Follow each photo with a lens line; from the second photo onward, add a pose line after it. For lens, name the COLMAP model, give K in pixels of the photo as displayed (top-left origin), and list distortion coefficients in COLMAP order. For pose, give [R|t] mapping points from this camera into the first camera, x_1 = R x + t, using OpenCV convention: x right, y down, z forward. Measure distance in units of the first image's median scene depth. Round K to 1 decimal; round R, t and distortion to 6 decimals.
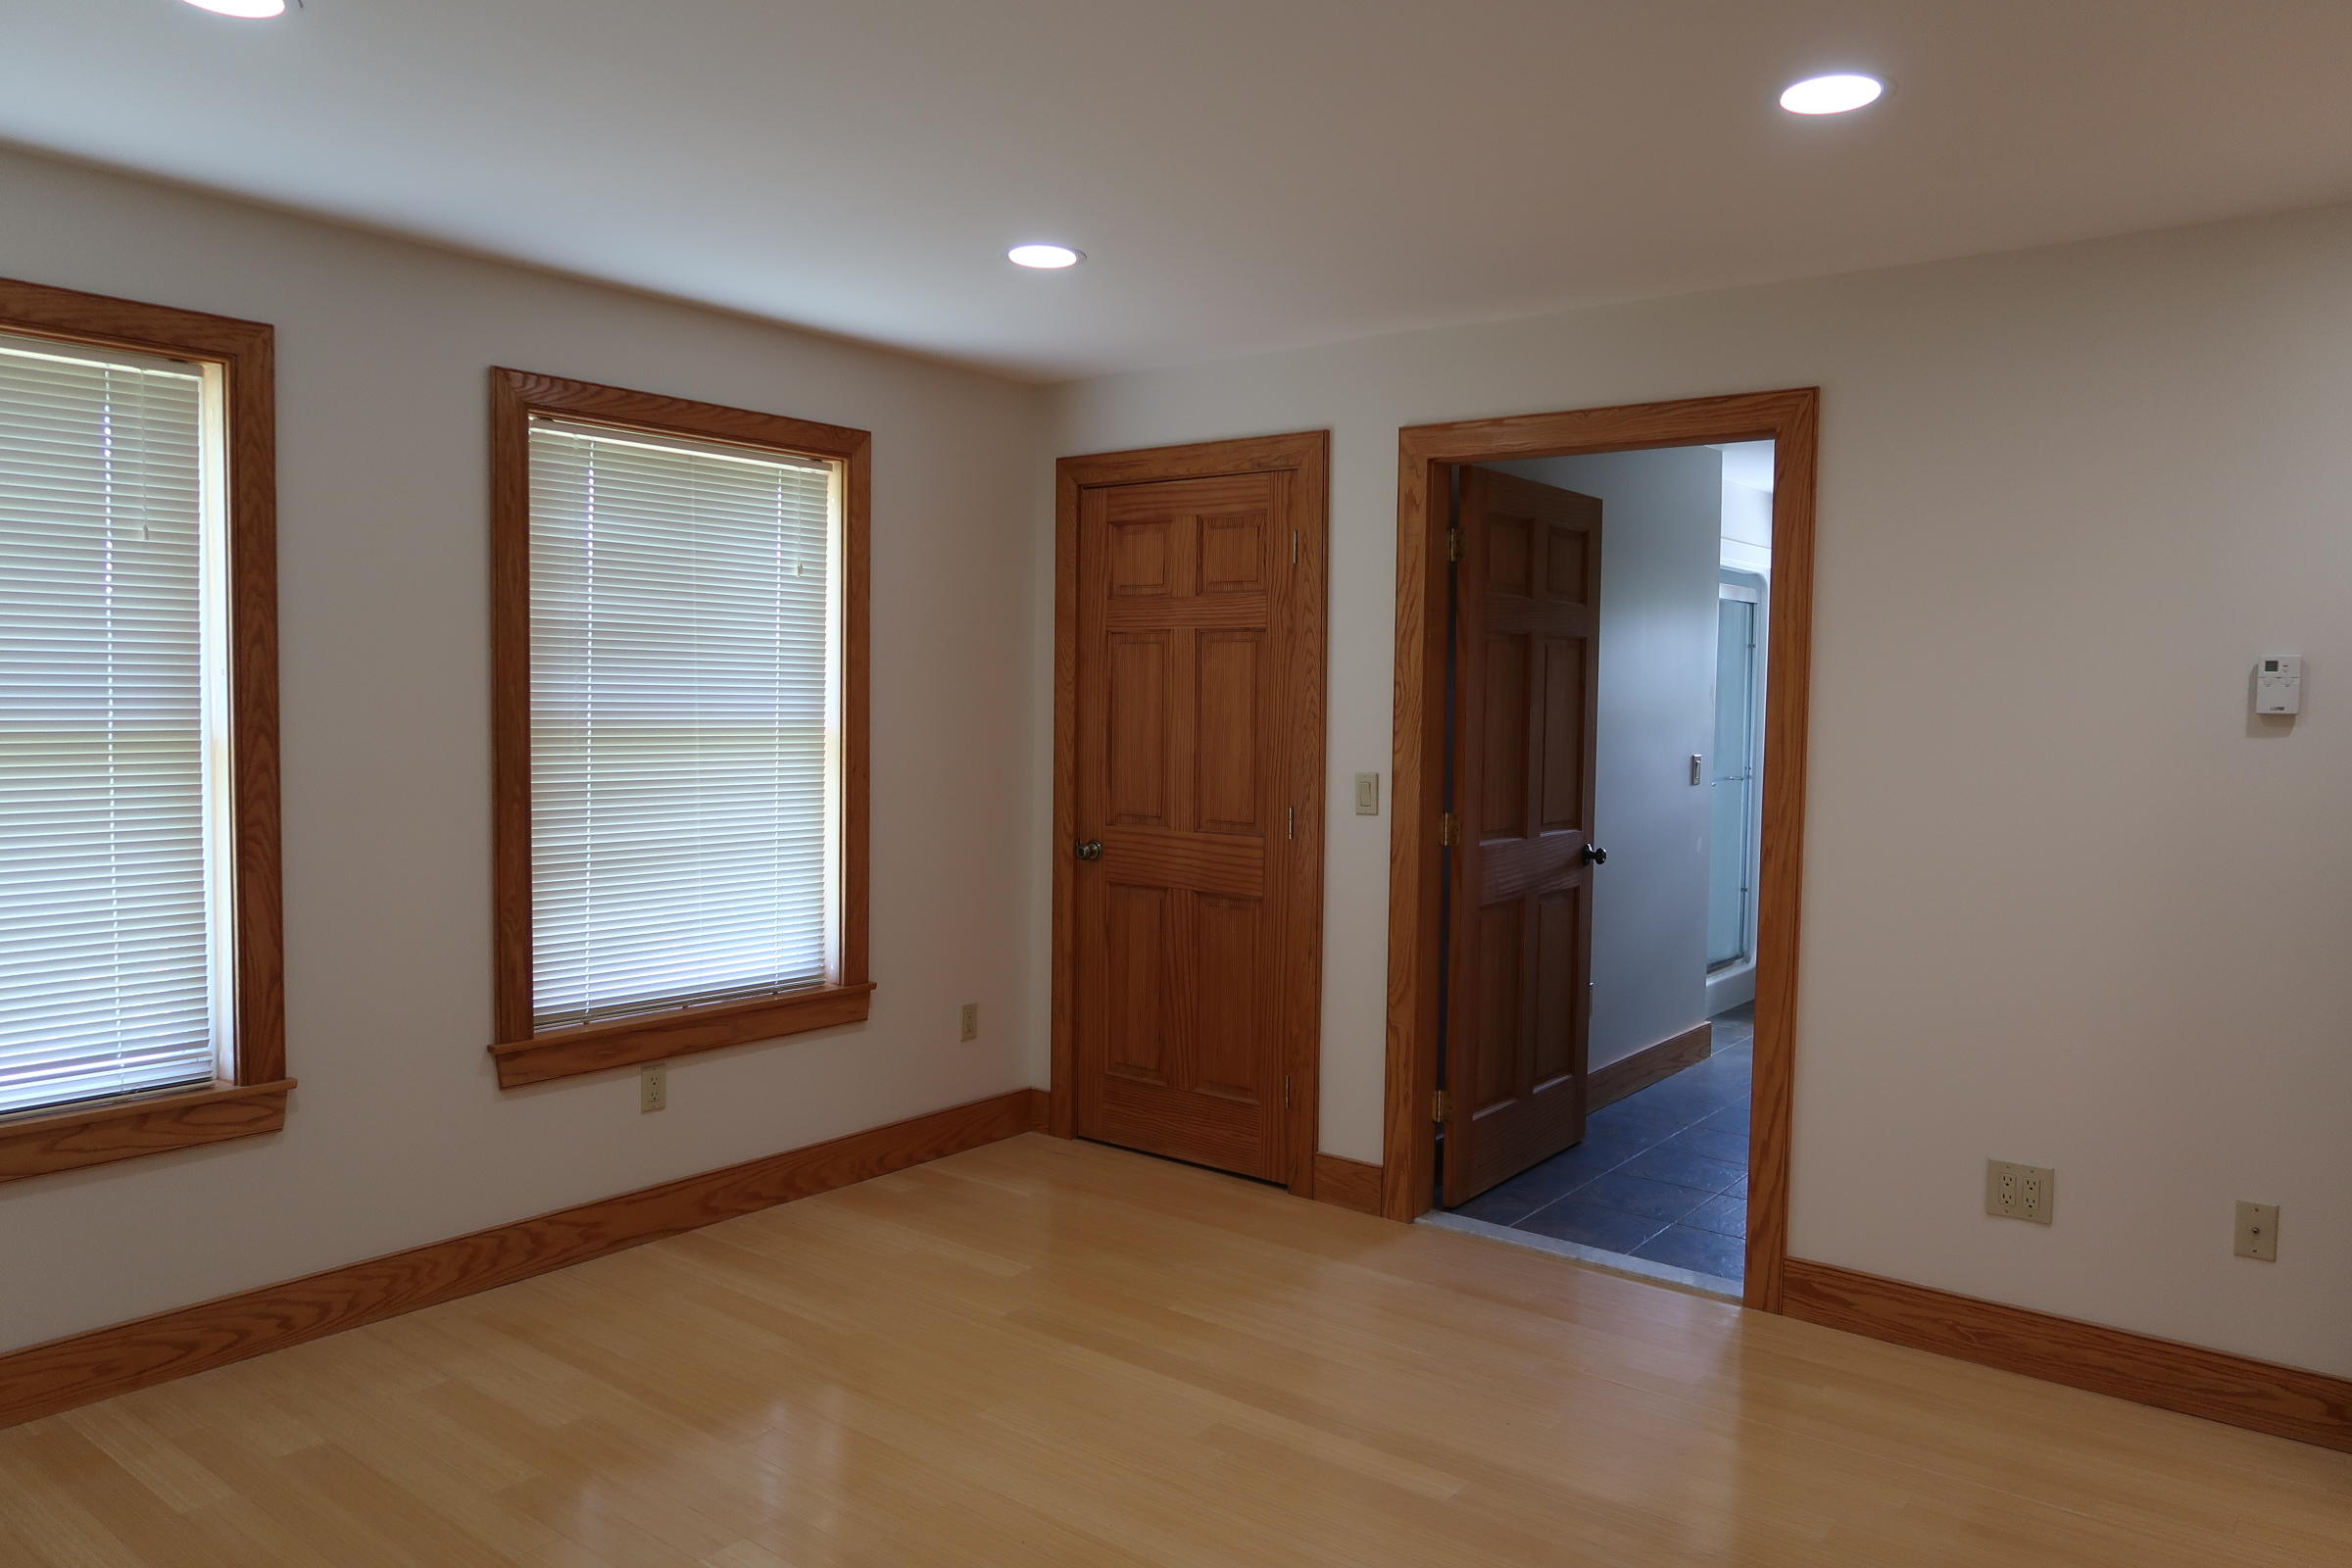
lens RADIAL K [[1672.1, 0, 1176.0], [0, 1672.1, 784.0], [0, 0, 1]] dist [-0.010372, -0.002029]
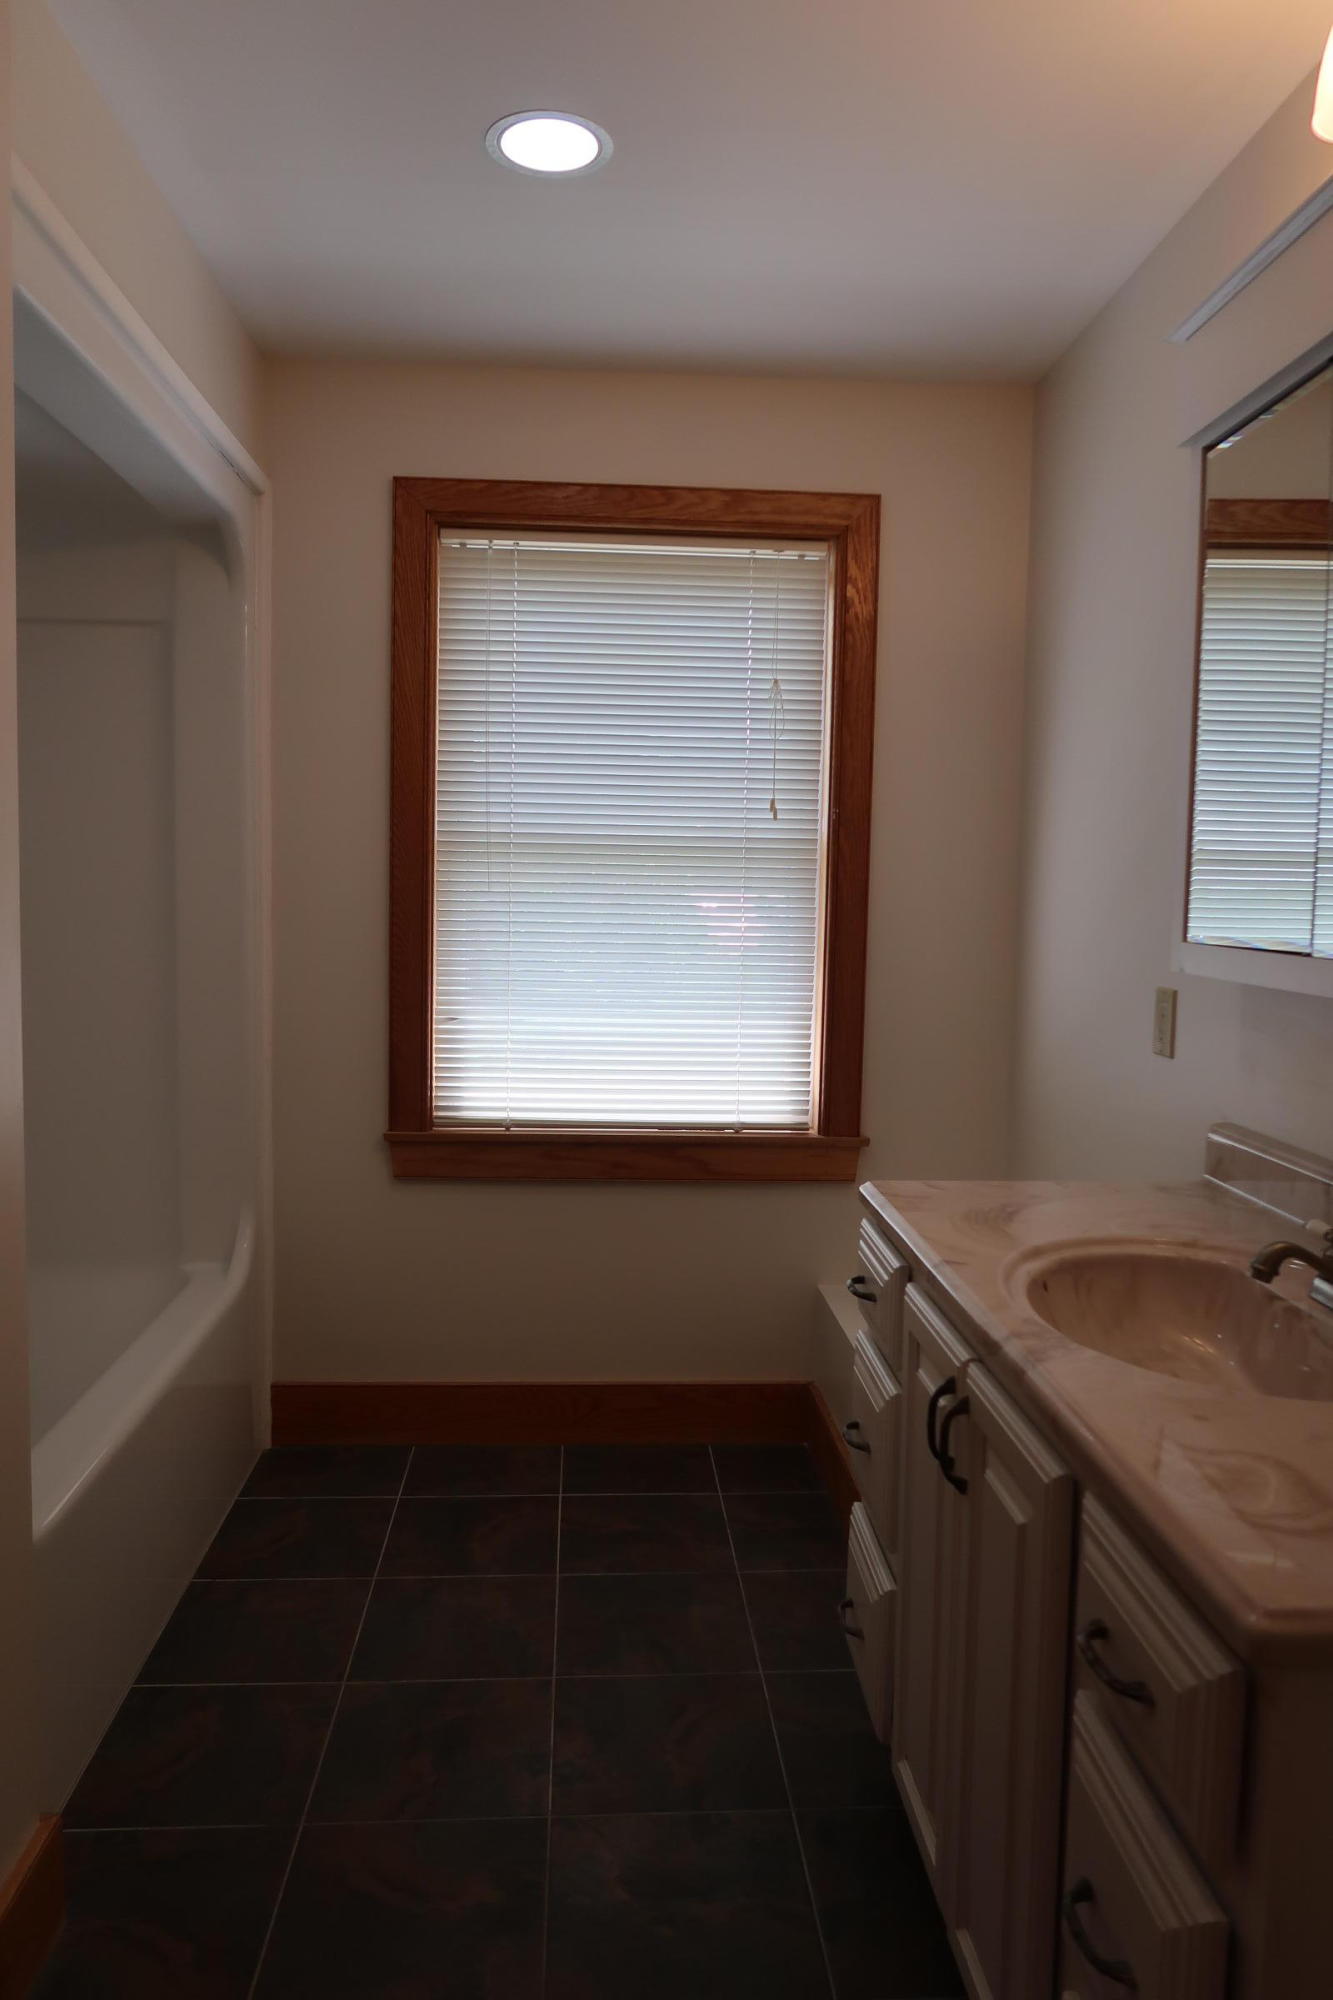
lens RADIAL K [[1421.8, 0, 666.5], [0, 1421.8, 1000.0], [0, 0, 1]] dist [-0.010372, -0.002029]
pose [[0.656798, 0.099384, -0.747489, 0.350908], [-0.051995, 0.994886, 0.086592, -0.014829], [0.752272, -0.018008, 0.658606, 0.503079]]
